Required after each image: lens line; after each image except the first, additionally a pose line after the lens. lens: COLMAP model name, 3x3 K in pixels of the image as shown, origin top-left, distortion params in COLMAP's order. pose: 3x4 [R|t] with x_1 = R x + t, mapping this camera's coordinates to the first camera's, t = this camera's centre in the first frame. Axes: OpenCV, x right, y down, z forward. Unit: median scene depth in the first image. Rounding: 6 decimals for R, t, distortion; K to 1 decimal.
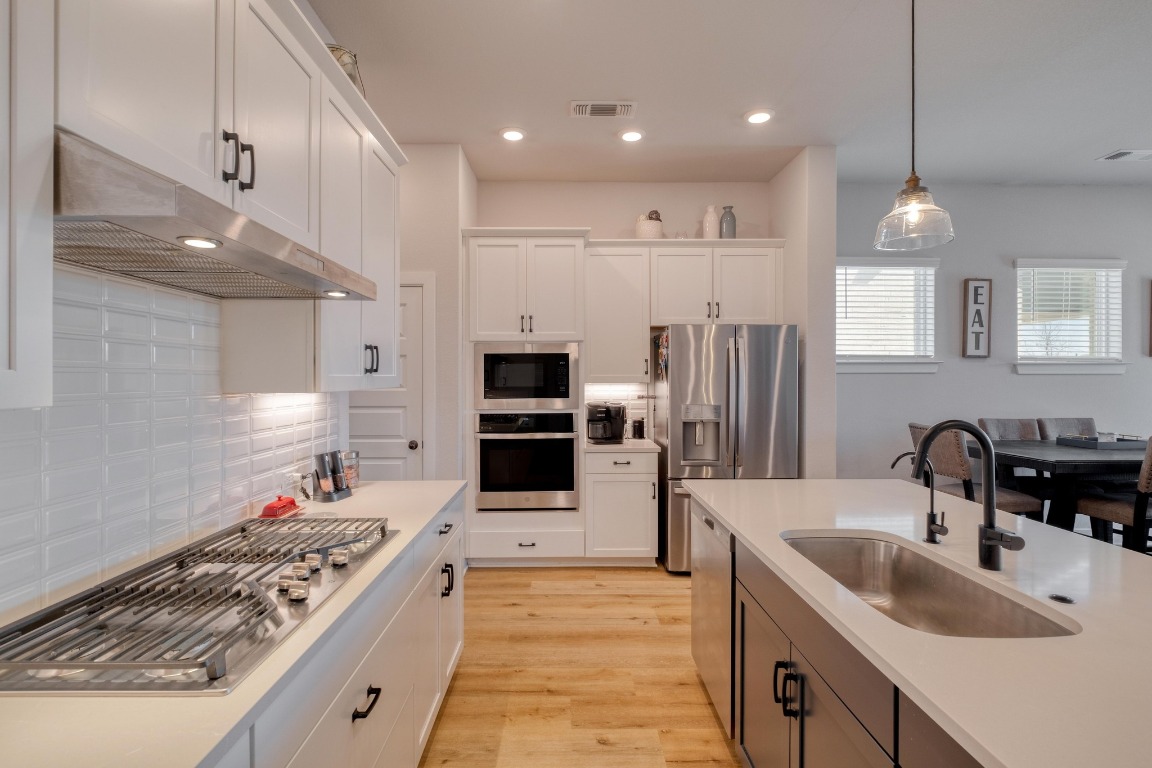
lens RADIAL K [[538.3, 0, 567.0], [0, 538.3, 379.5], [0, 0, 1]] dist [-0.003409, -0.001249]
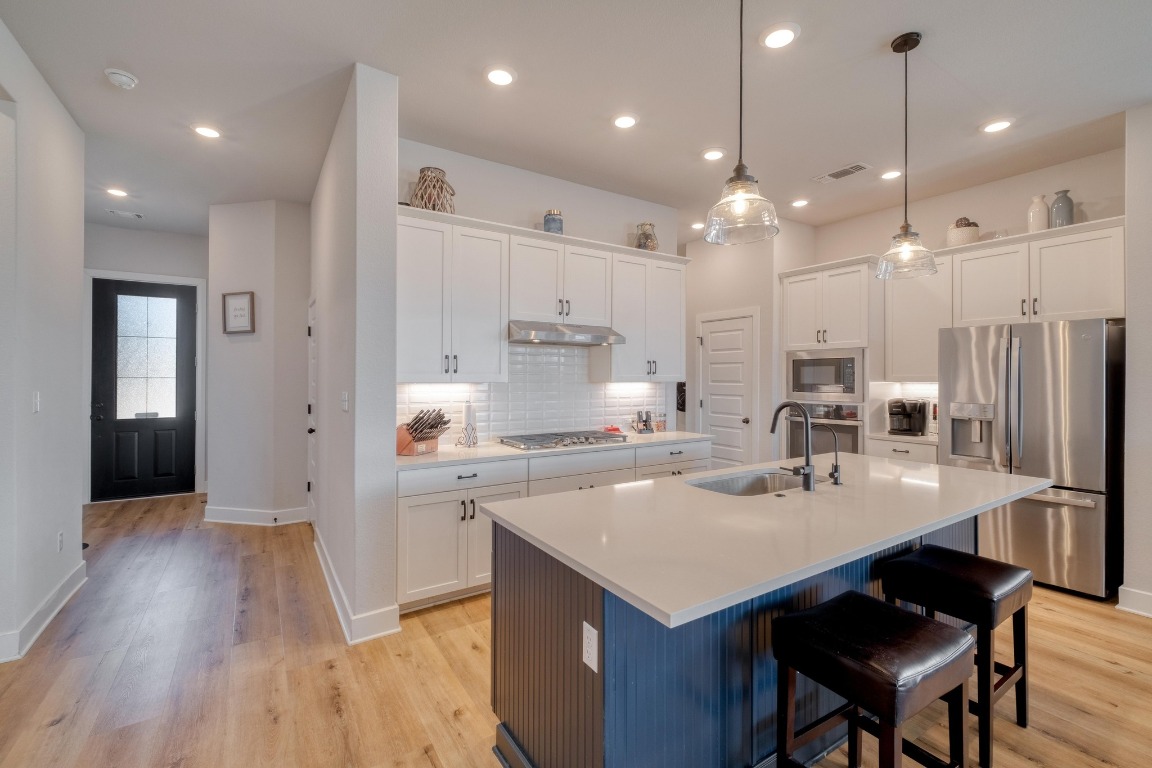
lens RADIAL K [[497.0, 0, 580.2], [0, 497.0, 375.4], [0, 0, 1]] dist [0.010326, -0.003853]
pose [[0.546143, 0.000573, -0.837692, 0.565652], [-0.006159, 0.999975, -0.003332, 0.000515], [0.837669, 0.006979, 0.546134, -0.150719]]
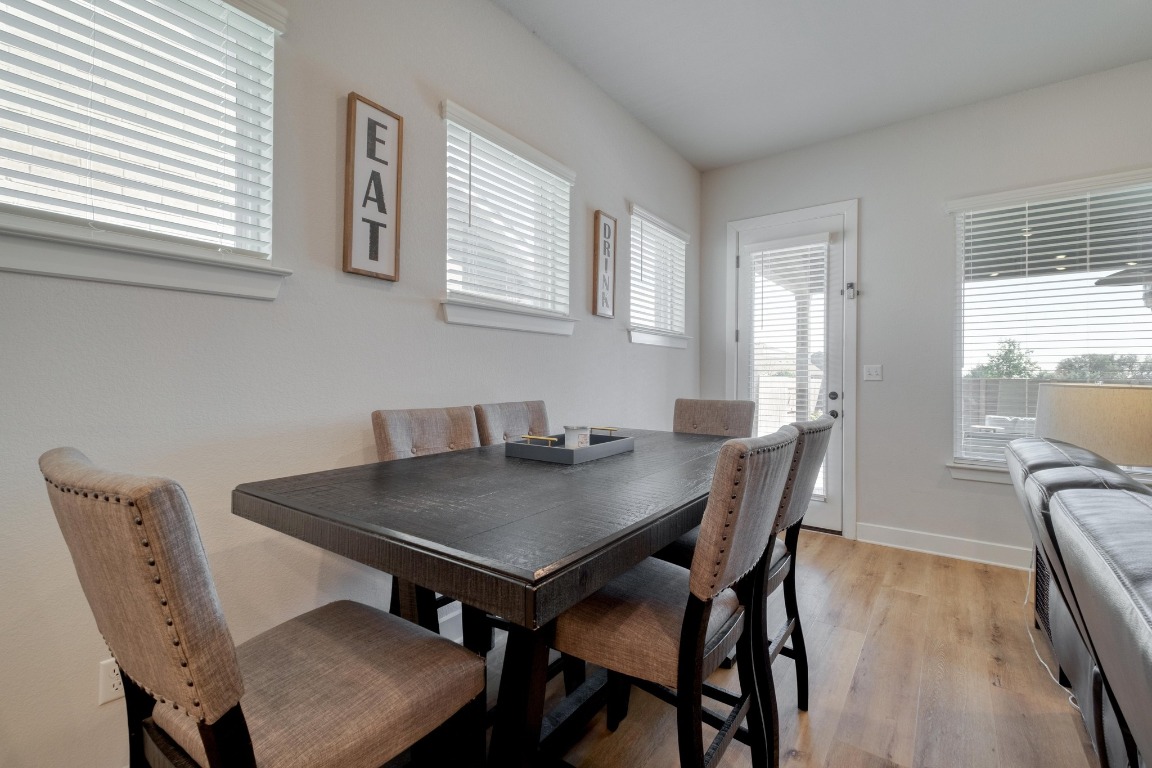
lens RADIAL K [[497.0, 0, 581.2], [0, 497.0, 369.5], [0, 0, 1]] dist [0.010326, -0.003853]
pose [[0.592162, 0.011290, 0.805740, 0.553523], [-0.003813, 0.999930, -0.011208, 0.043191], [-0.805810, 0.003565, 0.592164, 0.636638]]
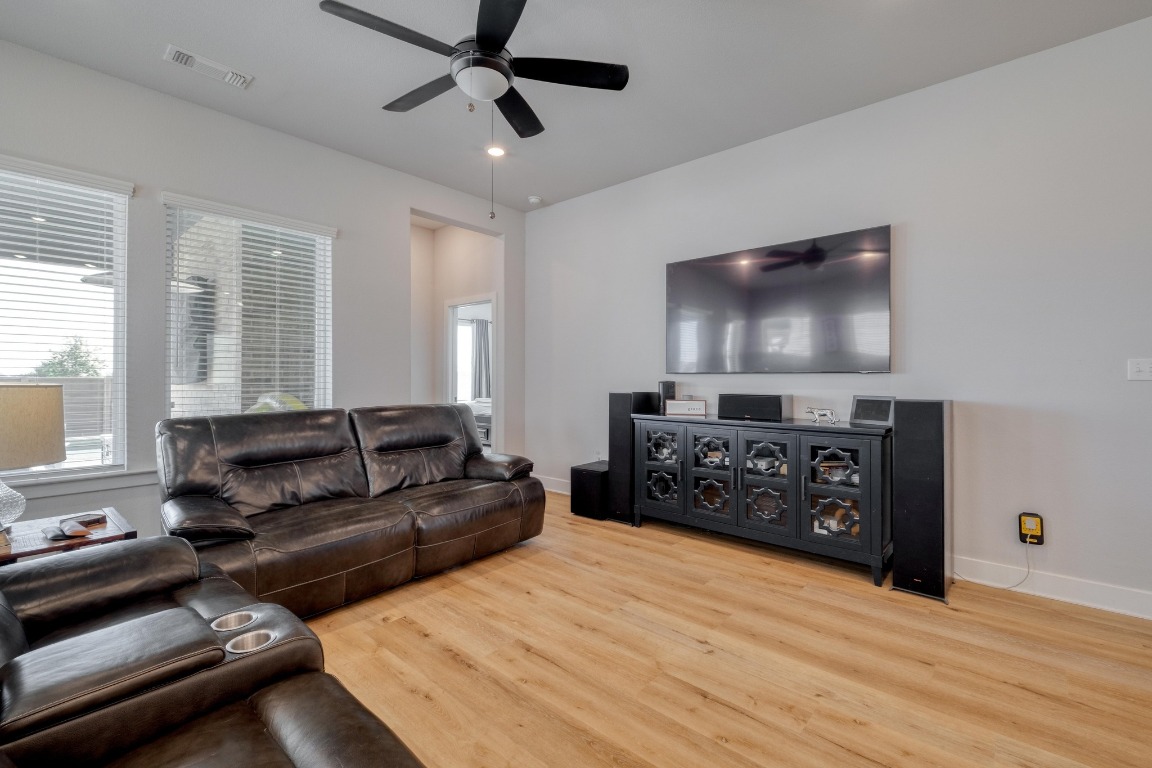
lens RADIAL K [[497.0, 0, 579.1], [0, 497.0, 378.0], [0, 0, 1]] dist [0.010326, -0.003853]
pose [[-0.748396, -0.003788, 0.663241, 0.571032], [-0.000311, 0.999986, 0.005360, 0.043787], [-0.663252, 0.003805, -0.748387, 0.501215]]
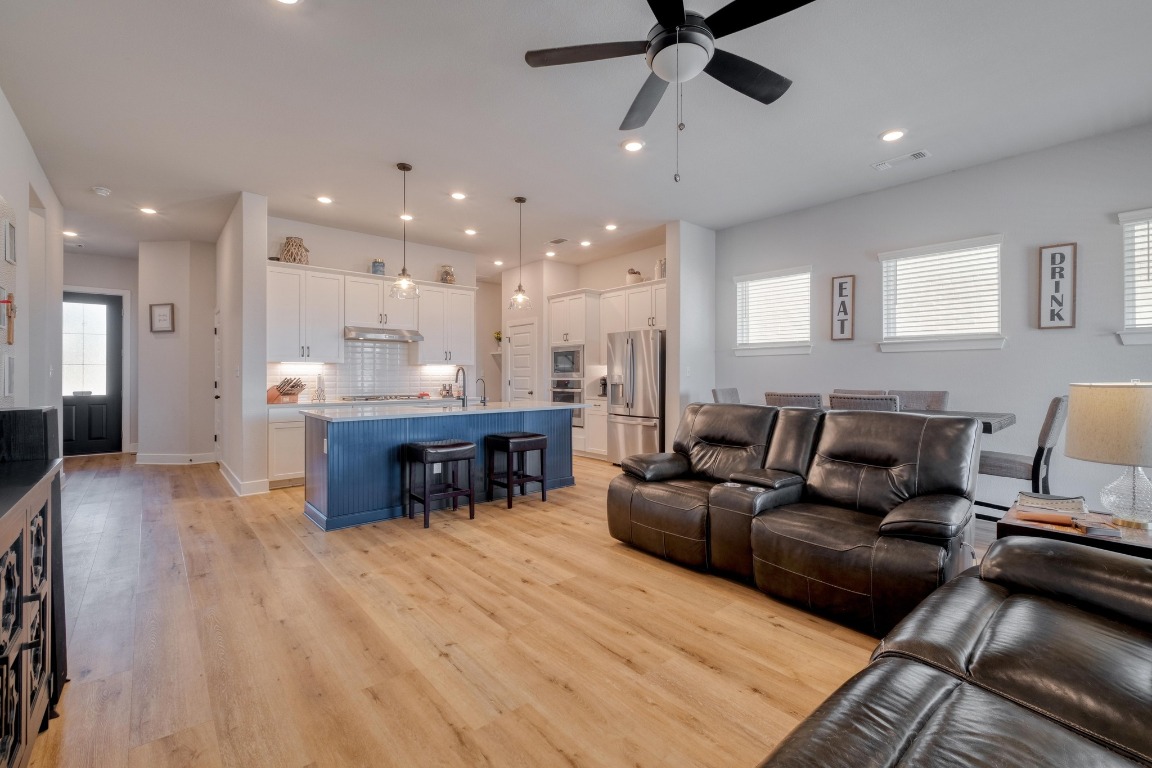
lens RADIAL K [[497.0, 0, 577.3], [0, 497.0, 375.6], [0, 0, 1]] dist [0.010326, -0.003853]
pose [[0.649466, 0.000111, -0.760390, 1.293410], [-0.003091, 0.999992, -0.002494, 0.046526], [0.760384, 0.003970, 0.649462, -0.209022]]
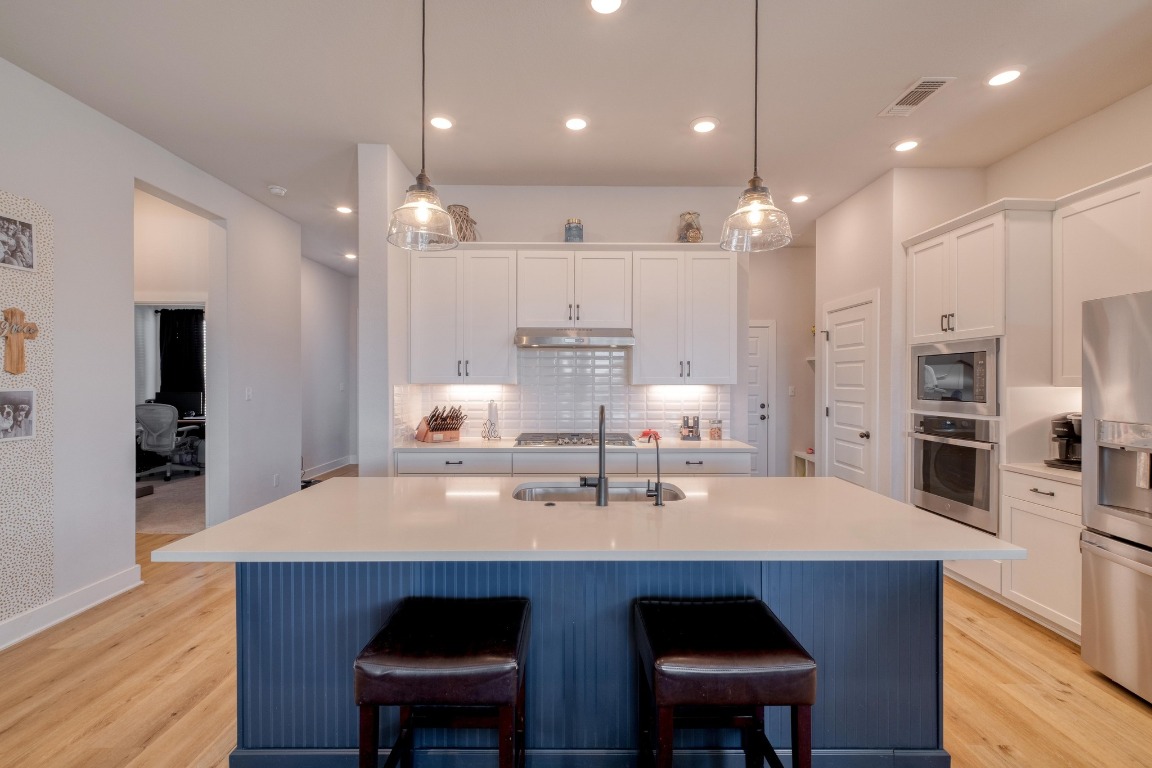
lens RADIAL K [[497.0, 0, 577.8], [0, 497.0, 379.3], [0, 0, 1]] dist [0.010326, -0.003853]
pose [[0.006128, 0.001133, -0.999981, 0.723929], [-0.006415, 0.999979, 0.001094, 0.000010], [0.999961, 0.006408, 0.006135, 0.306969]]
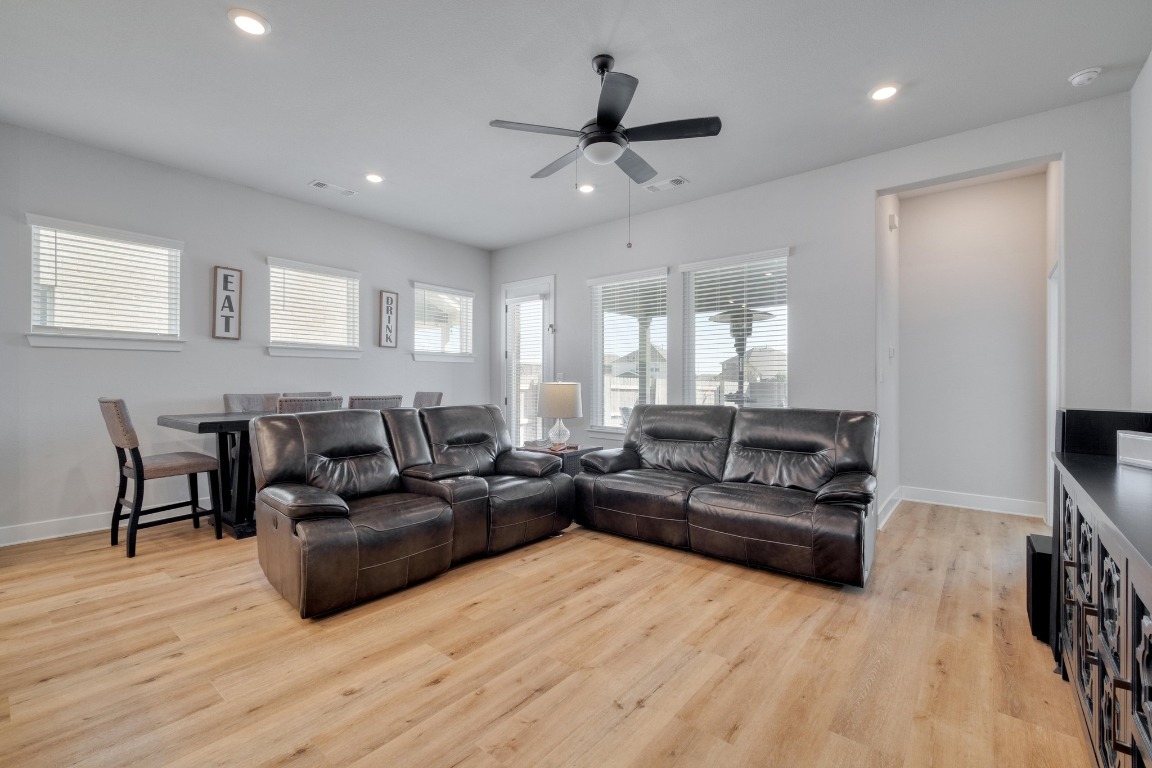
lens RADIAL K [[497.0, 0, 581.5], [0, 497.0, 377.2], [0, 0, 1]] dist [0.010326, -0.003853]
pose [[0.634506, 0.004893, 0.772902, 0.454534], [0.001286, 0.999972, -0.007386, 0.047701], [-0.772917, 0.005680, 0.634482, -0.219590]]
